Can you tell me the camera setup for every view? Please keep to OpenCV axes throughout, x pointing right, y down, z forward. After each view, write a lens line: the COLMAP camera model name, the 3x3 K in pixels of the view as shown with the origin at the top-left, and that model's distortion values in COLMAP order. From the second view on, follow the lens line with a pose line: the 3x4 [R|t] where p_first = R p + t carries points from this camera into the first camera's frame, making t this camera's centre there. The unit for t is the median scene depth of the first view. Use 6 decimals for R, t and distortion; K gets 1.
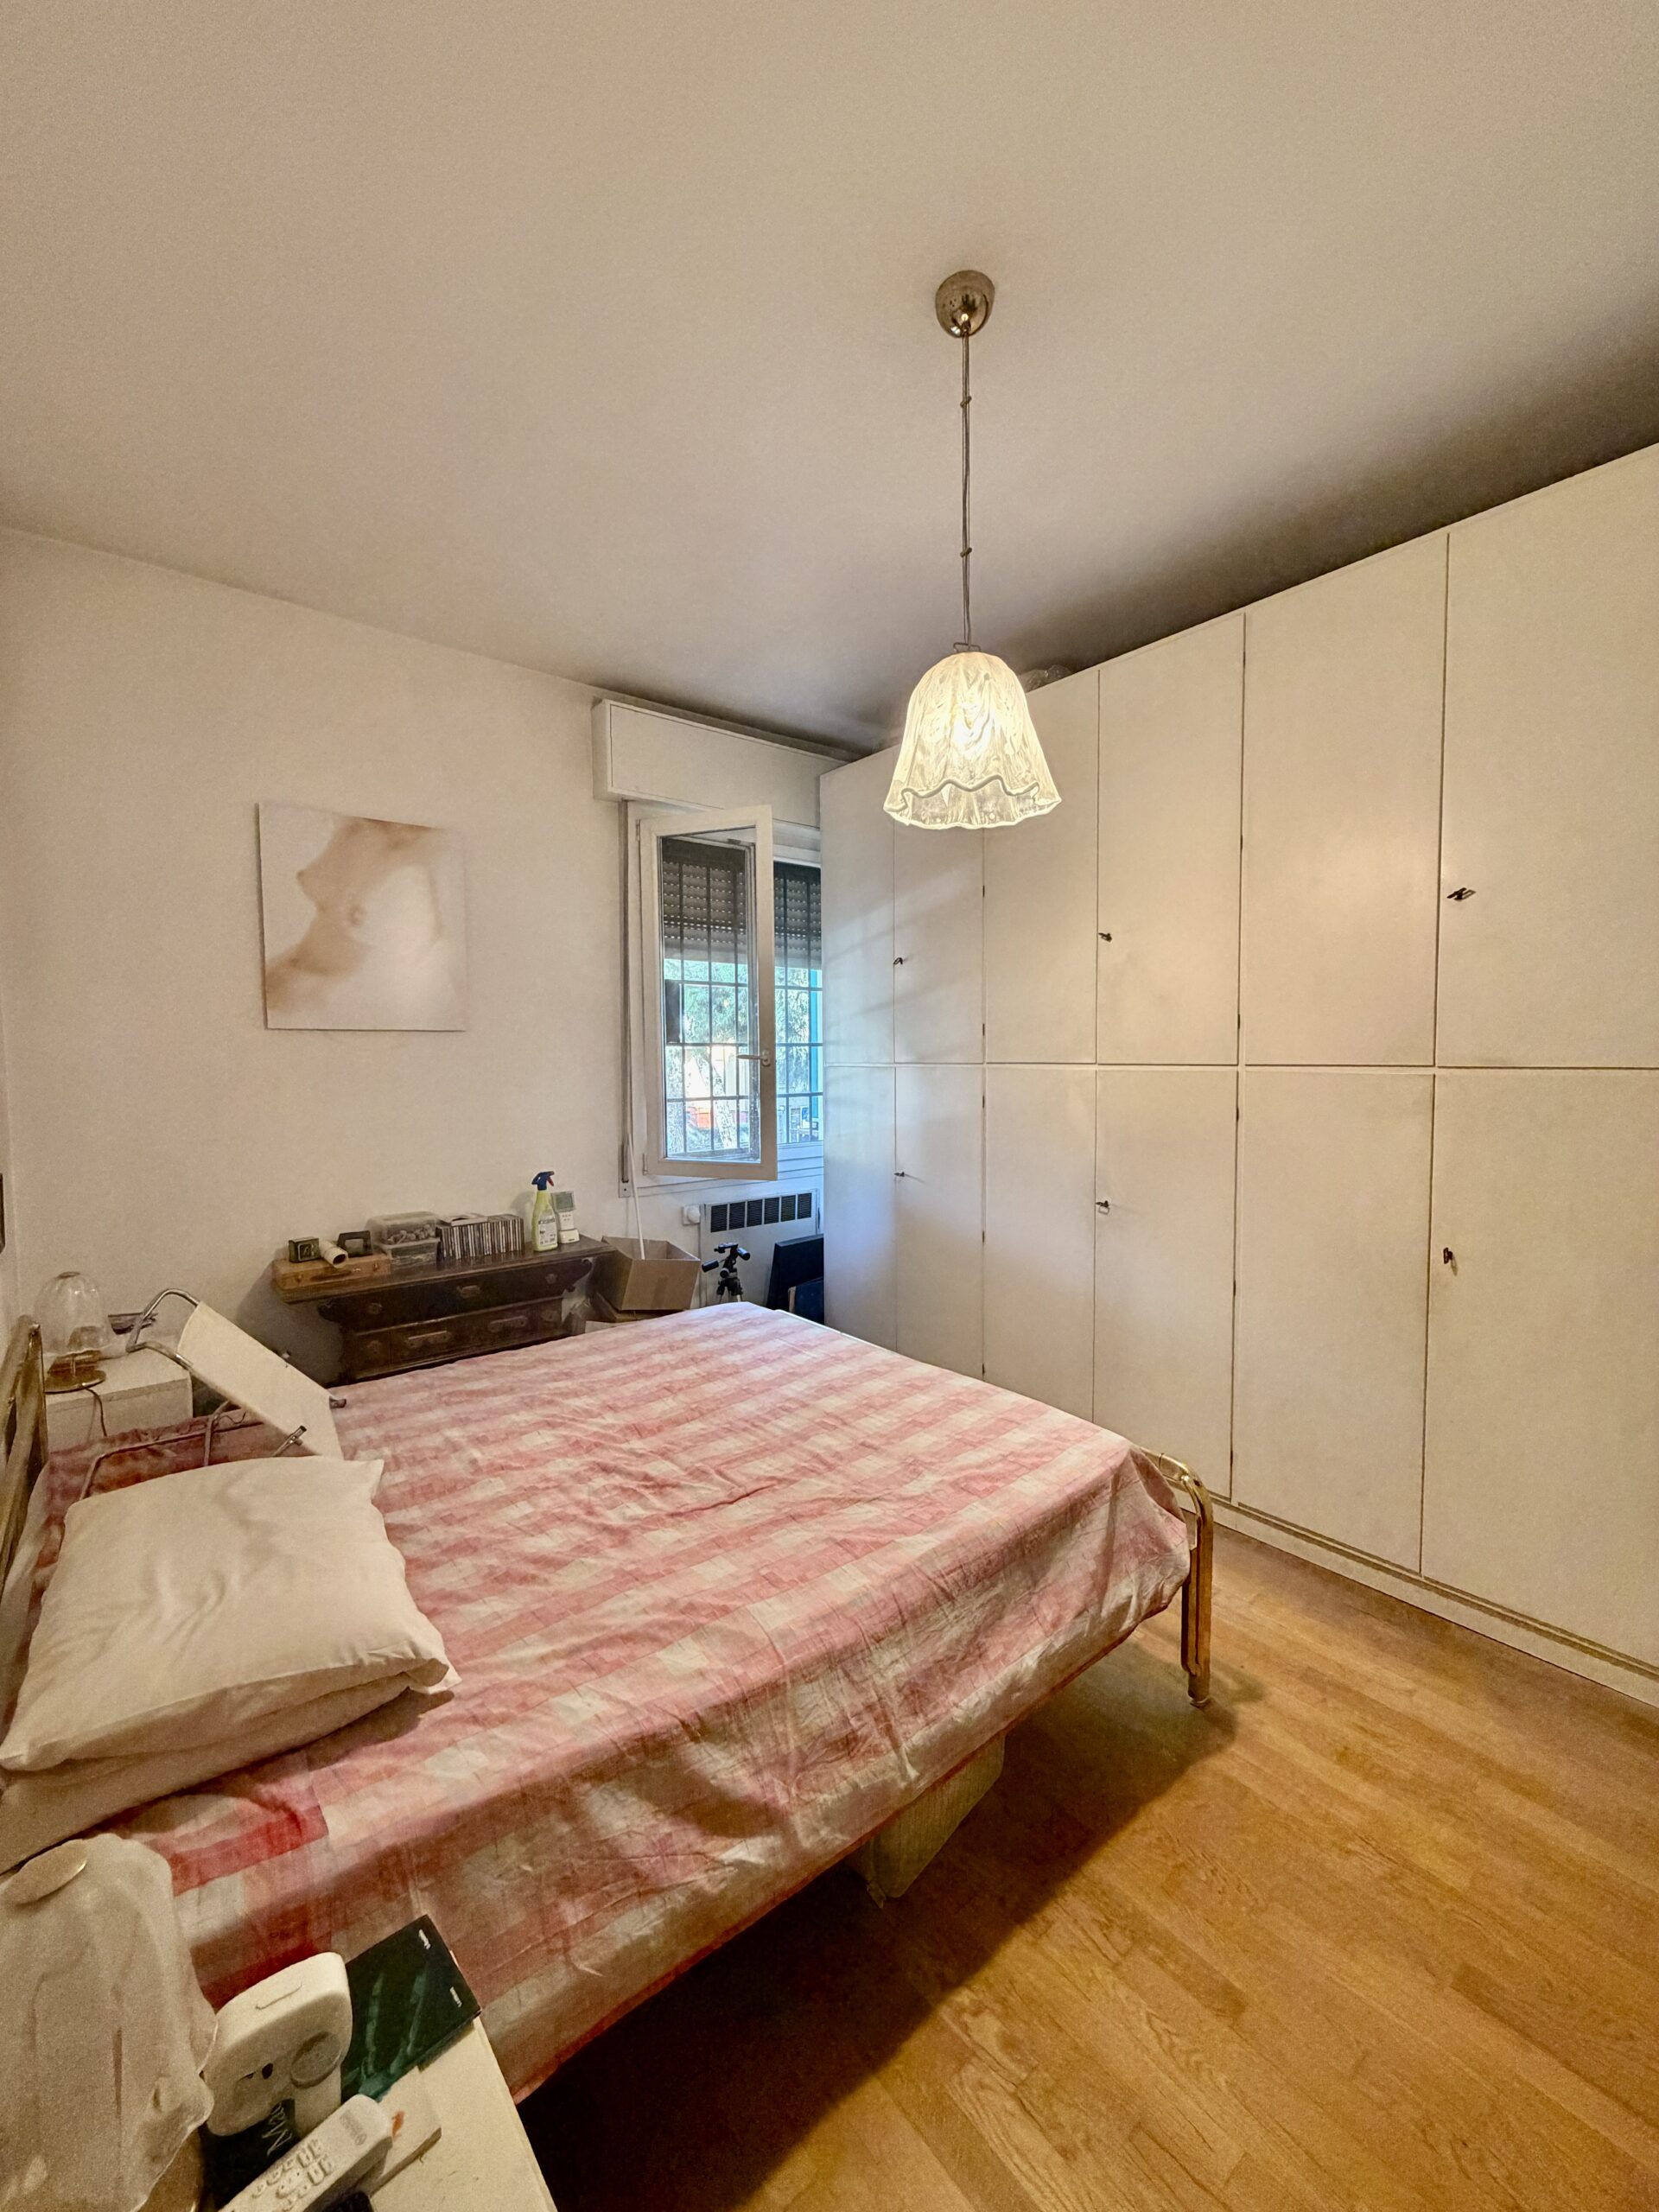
lens RADIAL K [[898.3, 0, 820.7], [0, 898.3, 1105.6], [0, 0, 1]] dist [0.001164, 0.000494]
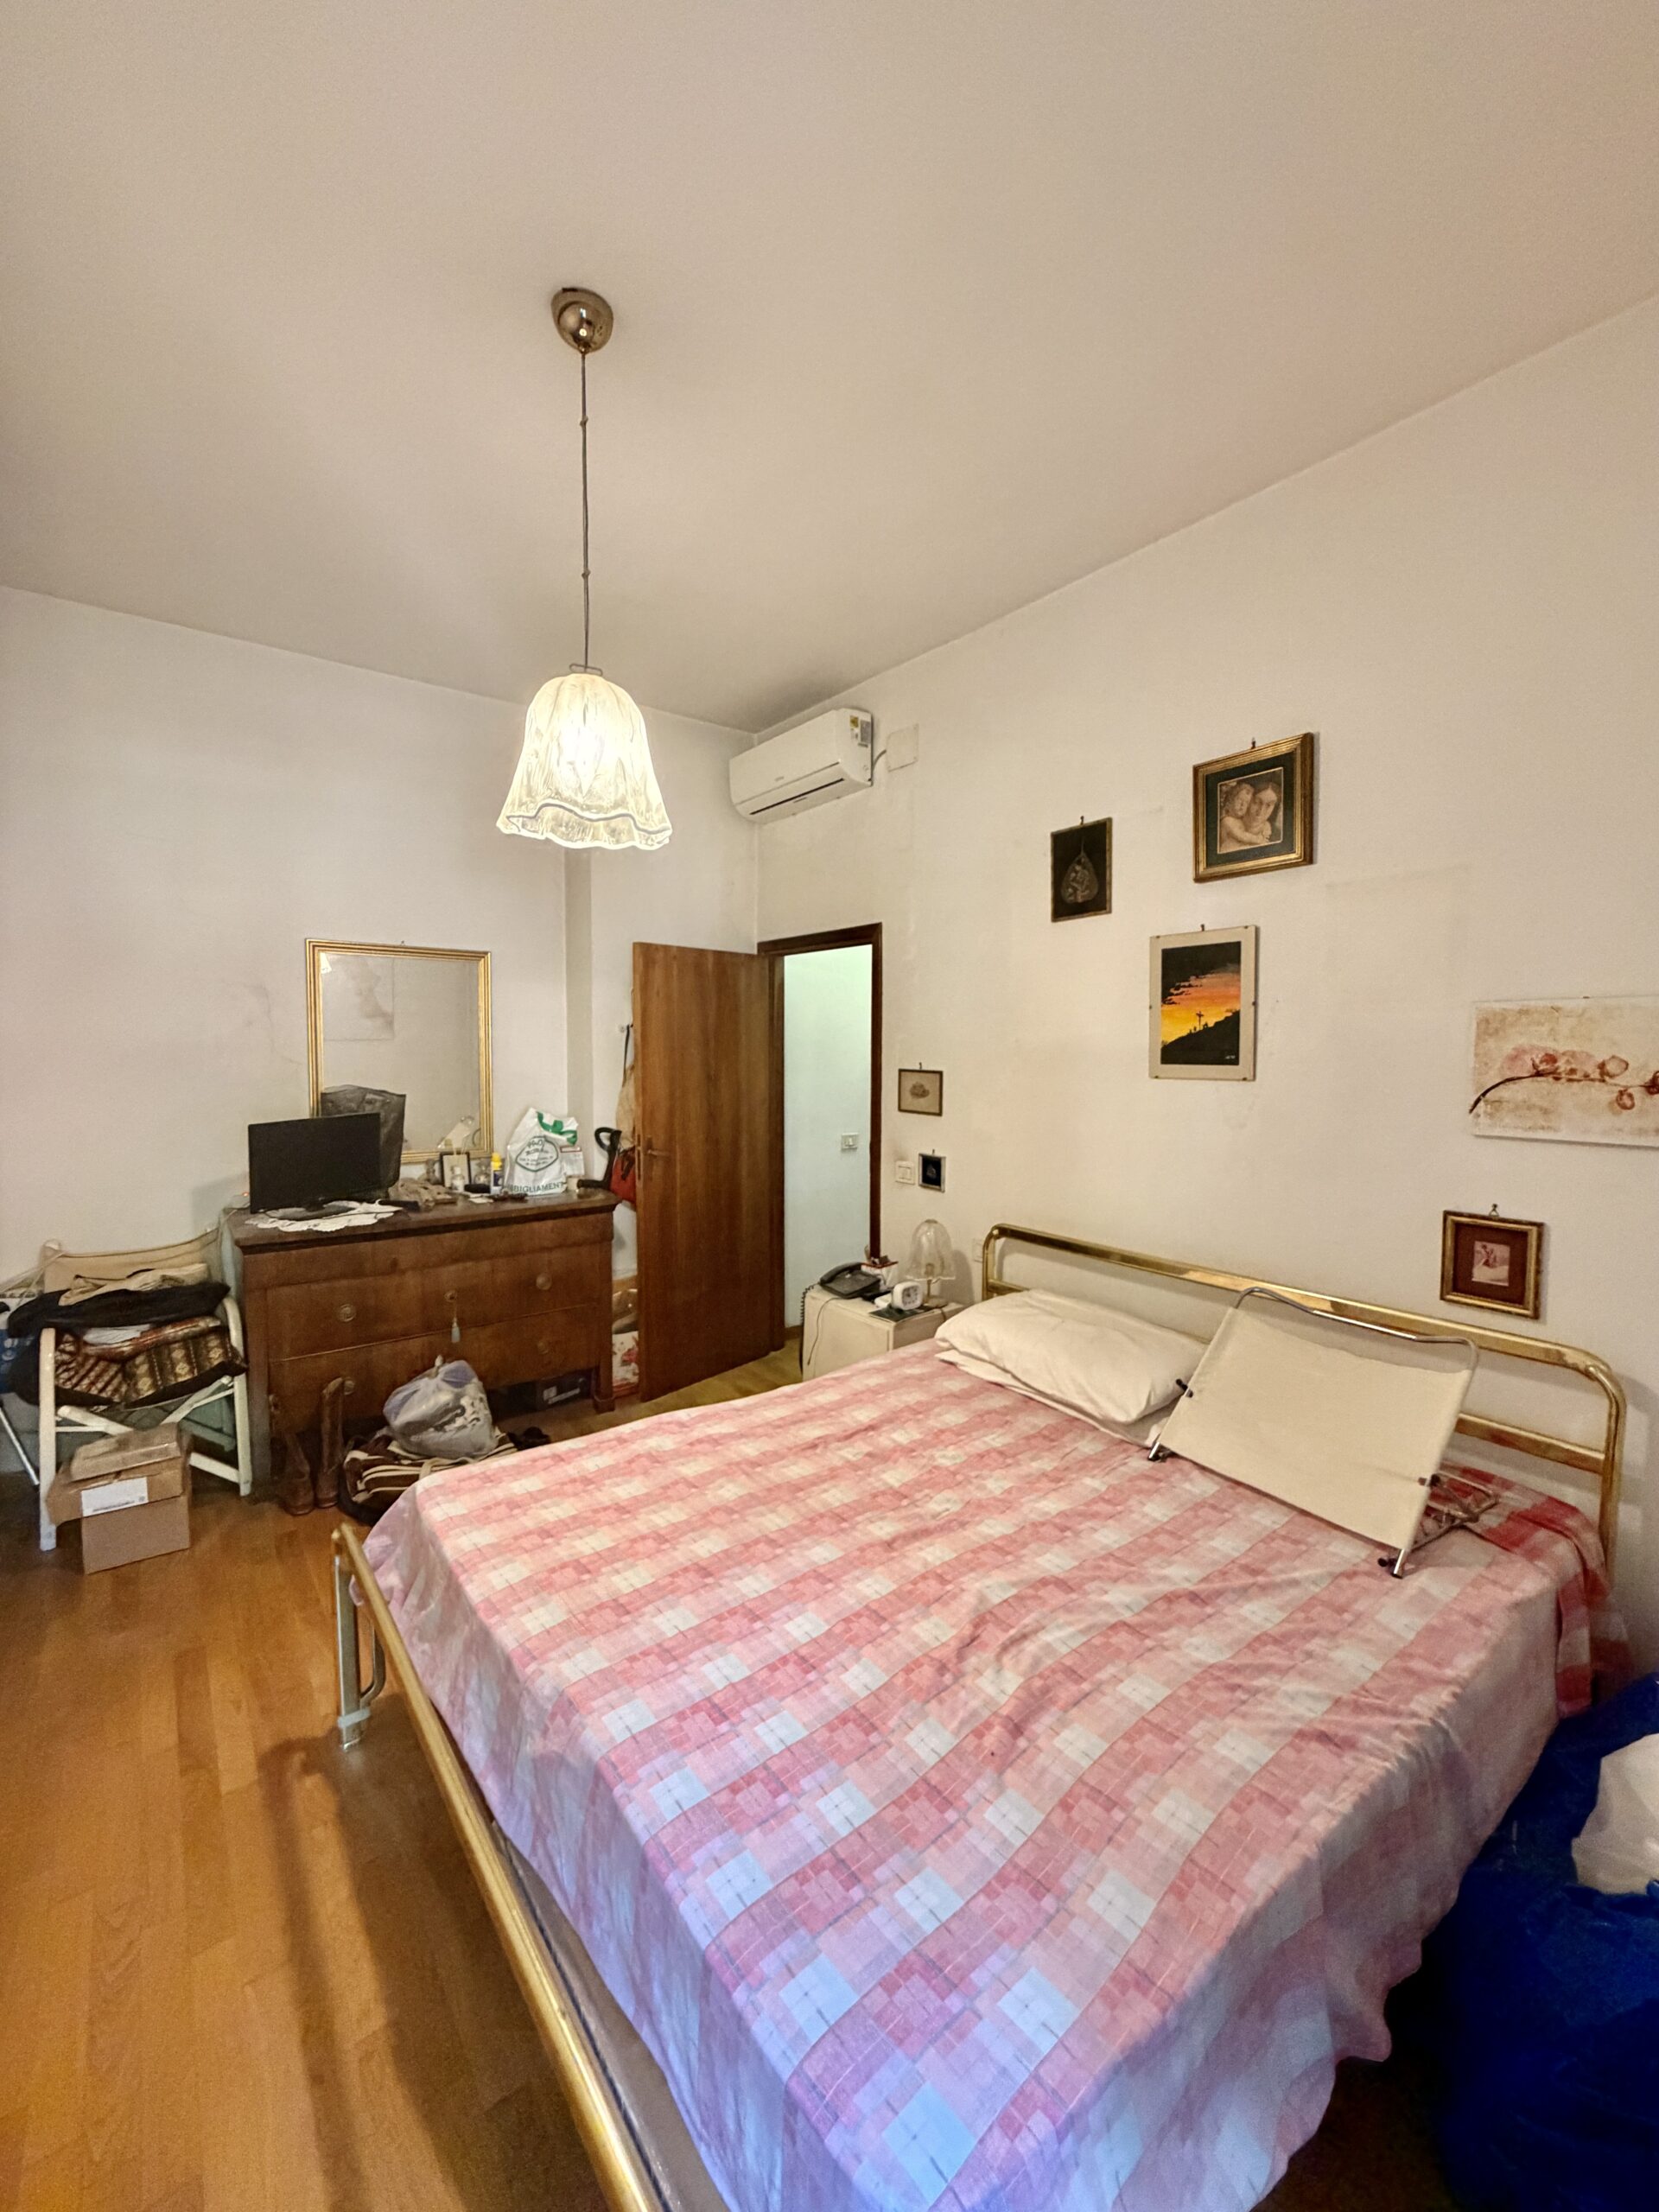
lens RADIAL K [[898.3, 0, 812.8], [0, 898.3, 1107.2], [0, 0, 1]] dist [0.001164, 0.000494]
pose [[-0.997798, 0.002198, 0.066286, -0.141250], [0.010996, 0.991102, 0.132652, -0.154149], [-0.065405, 0.133089, -0.988944, 1.960088]]
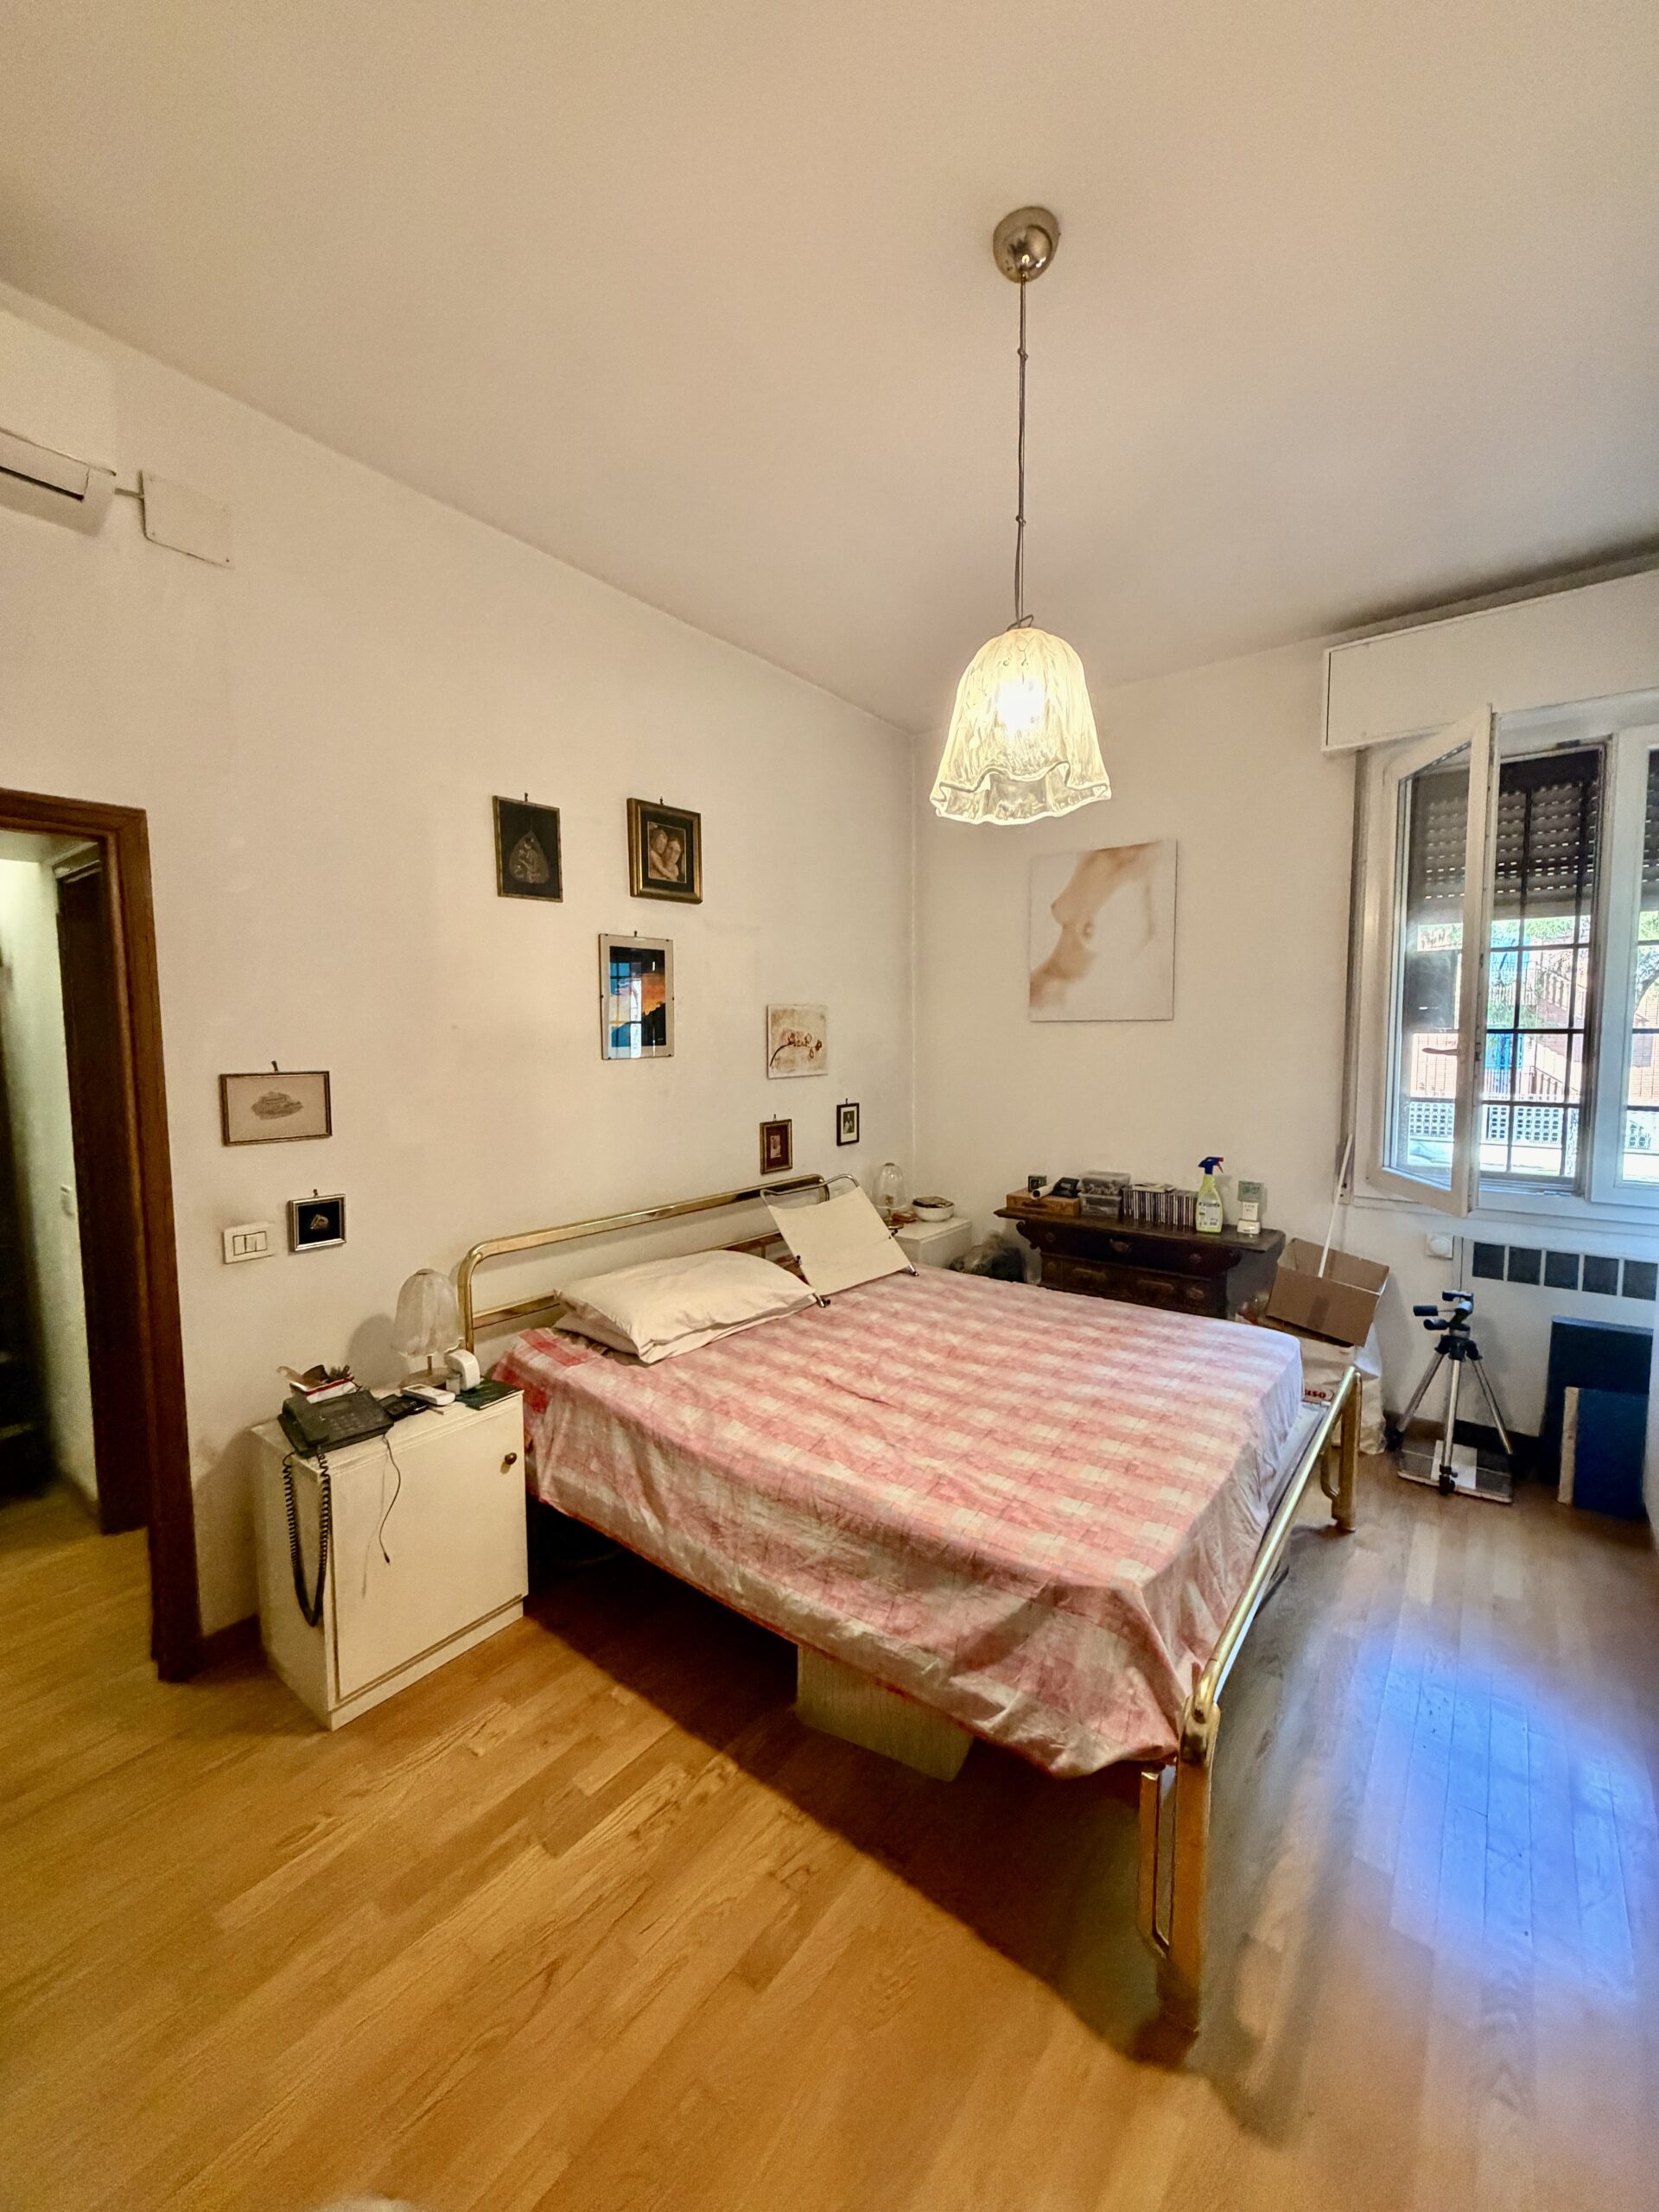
lens RADIAL K [[898.3, 0, 835.1], [0, 898.3, 1109.9], [0, 0, 1]] dist [0.001164, 0.000494]
pose [[0.215308, 0.093953, -0.972016, 1.031293], [-0.052853, 0.995023, 0.084470, -0.076063], [0.975115, 0.033187, 0.219203, 0.608523]]
